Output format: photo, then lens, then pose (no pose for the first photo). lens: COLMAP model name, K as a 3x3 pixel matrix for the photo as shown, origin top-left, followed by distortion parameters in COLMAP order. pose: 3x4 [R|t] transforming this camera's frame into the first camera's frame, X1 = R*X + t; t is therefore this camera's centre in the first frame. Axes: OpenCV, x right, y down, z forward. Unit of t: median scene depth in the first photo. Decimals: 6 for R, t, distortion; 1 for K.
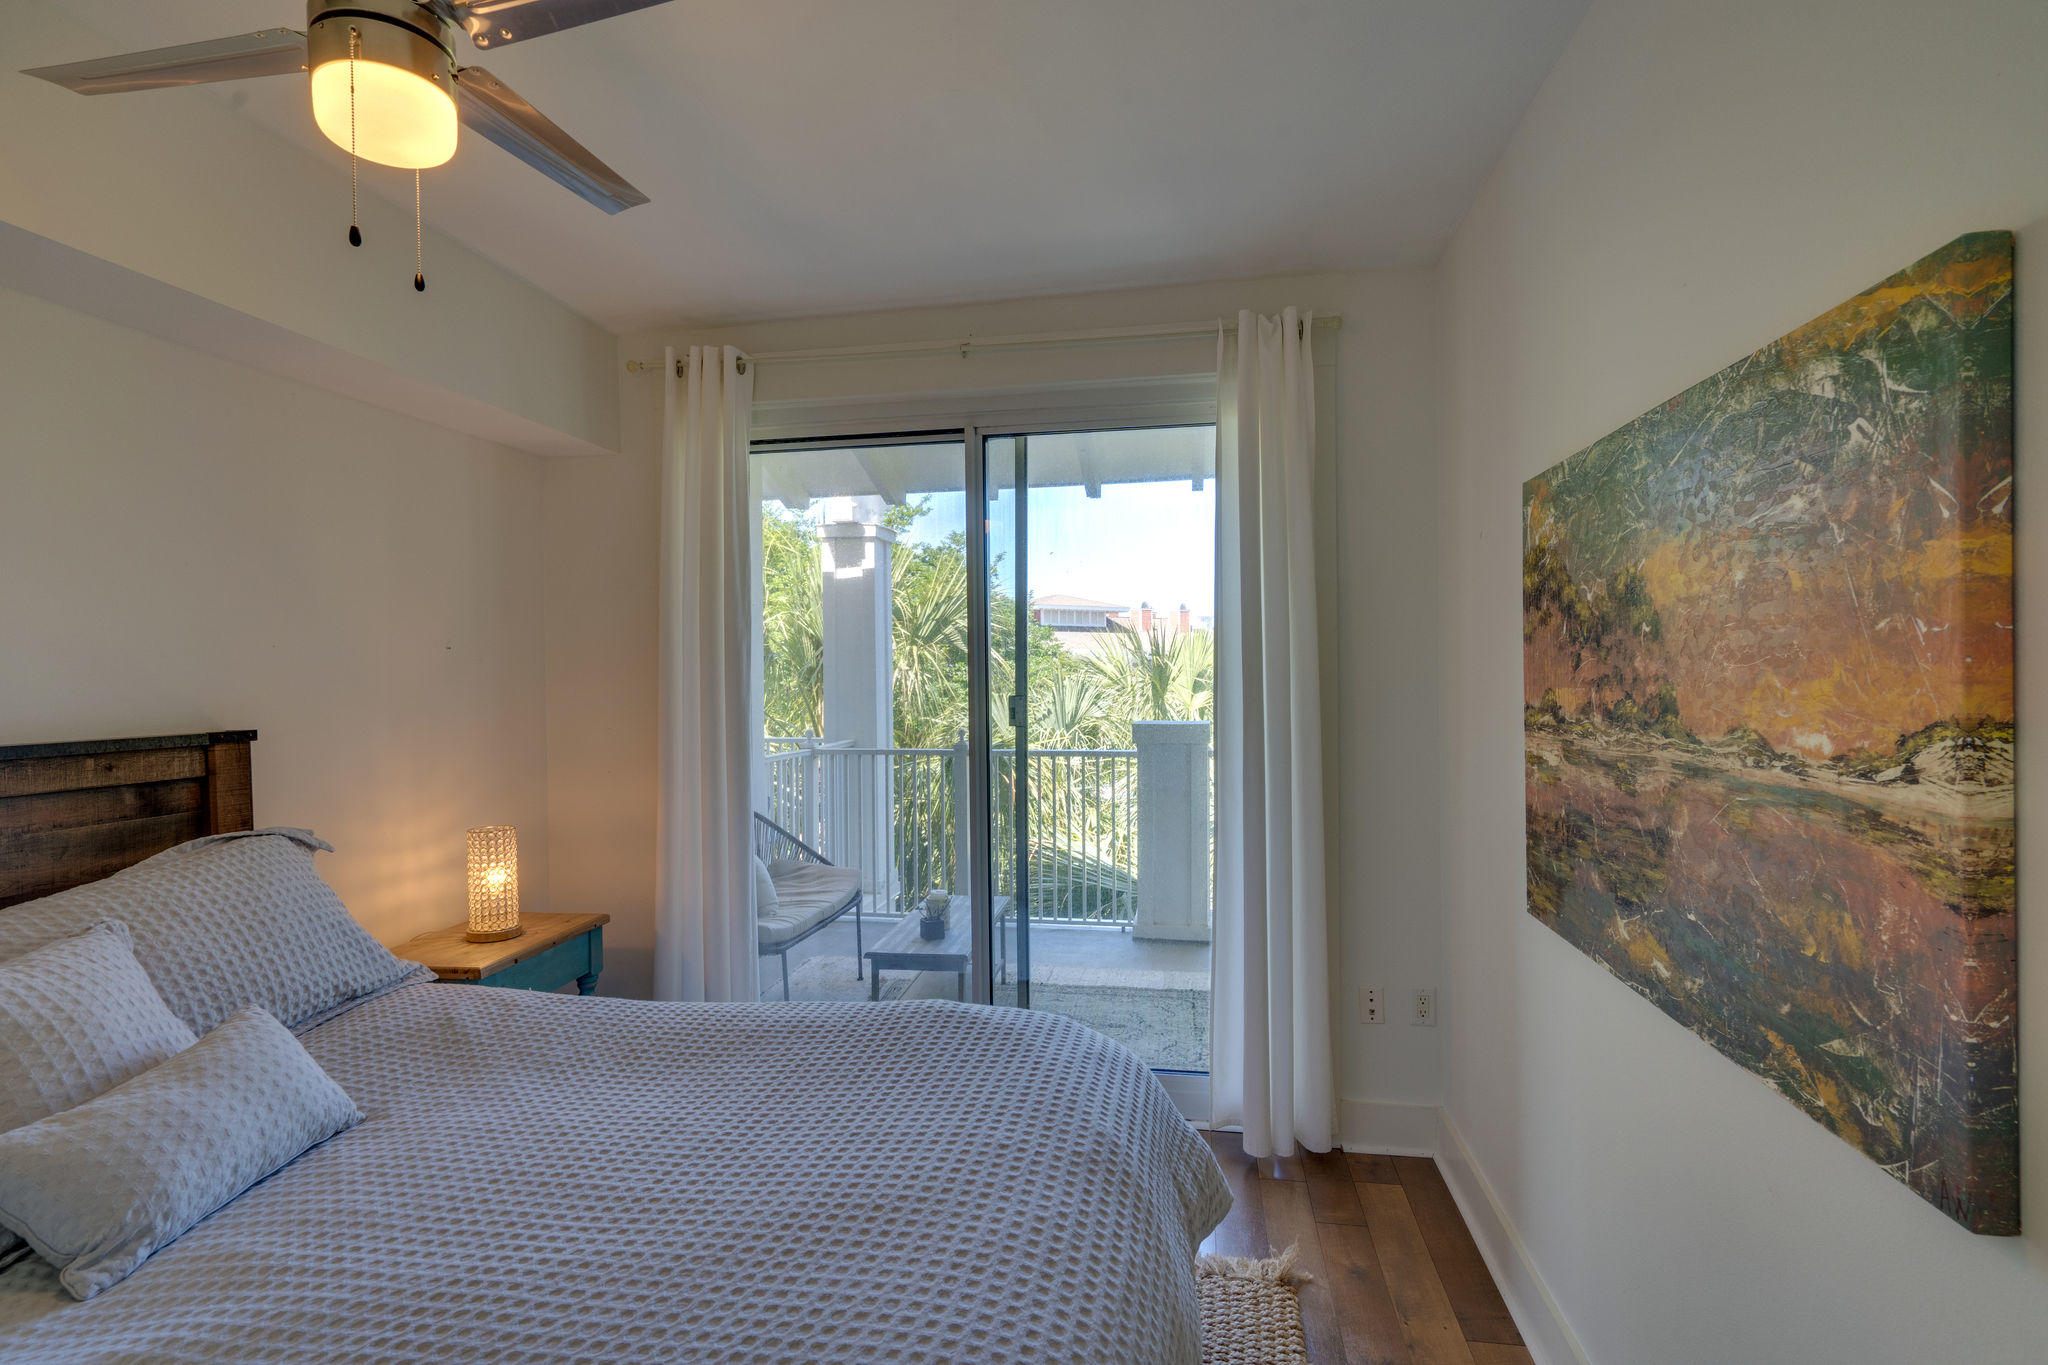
lens RADIAL K [[1006.1, 0, 992.9], [0, 1006.1, 682.0], [0, 0, 1]] dist [0.004391, 0.000546]
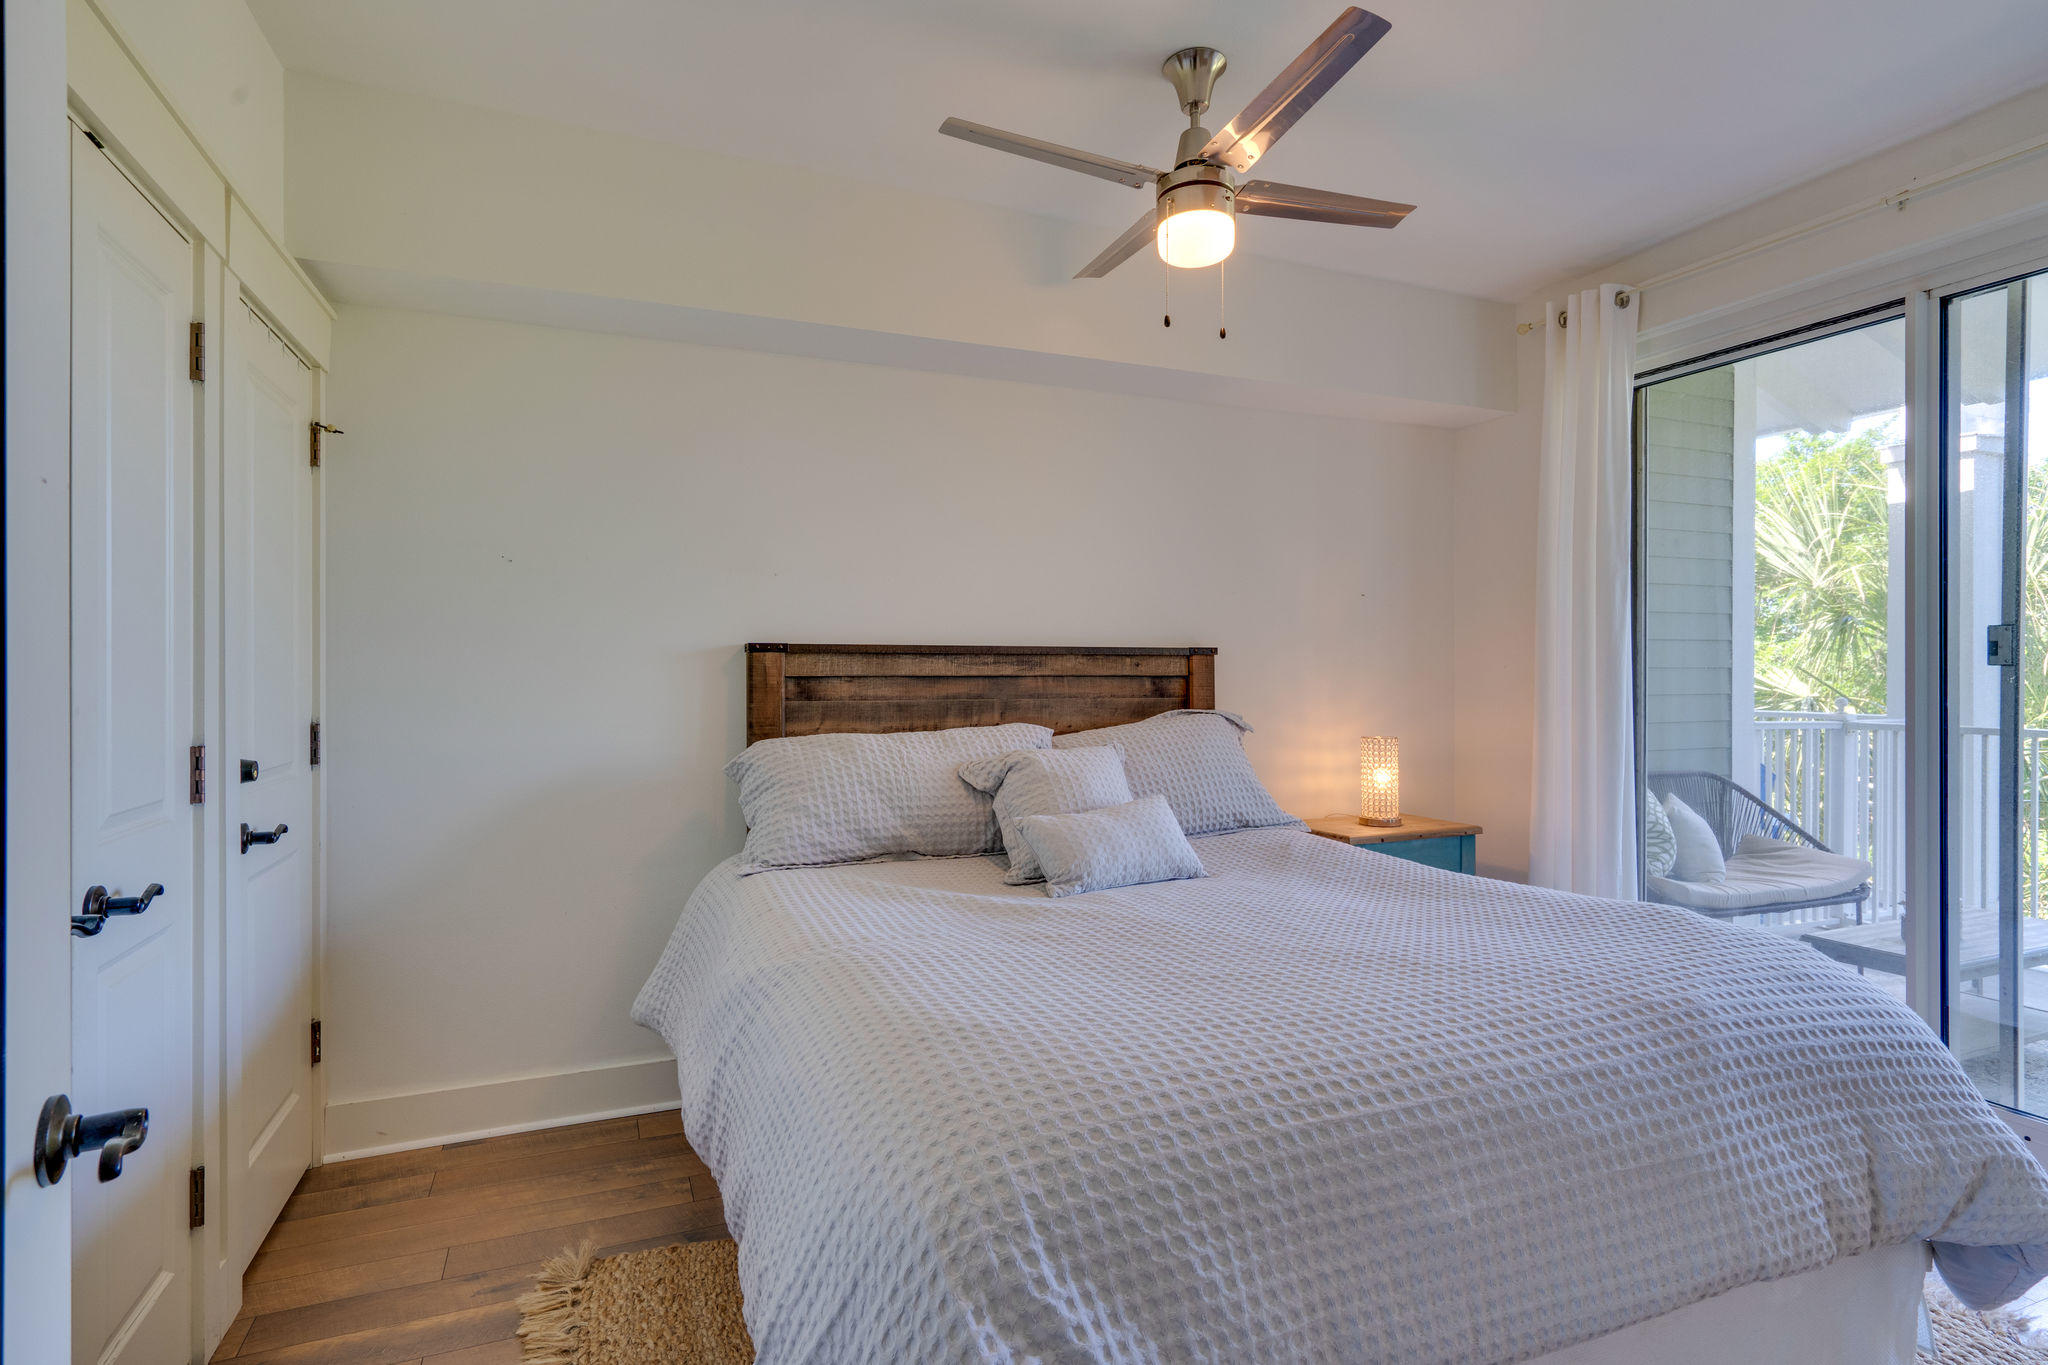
lens RADIAL K [[1006.1, 0, 992.9], [0, 1006.1, 682.0], [0, 0, 1]] dist [0.004391, 0.000546]
pose [[0.535734, 0.028218, -0.843915, 0.367798], [-0.020288, 0.999583, 0.020543, 0.077757], [0.844143, 0.006115, 0.536083, -0.085316]]
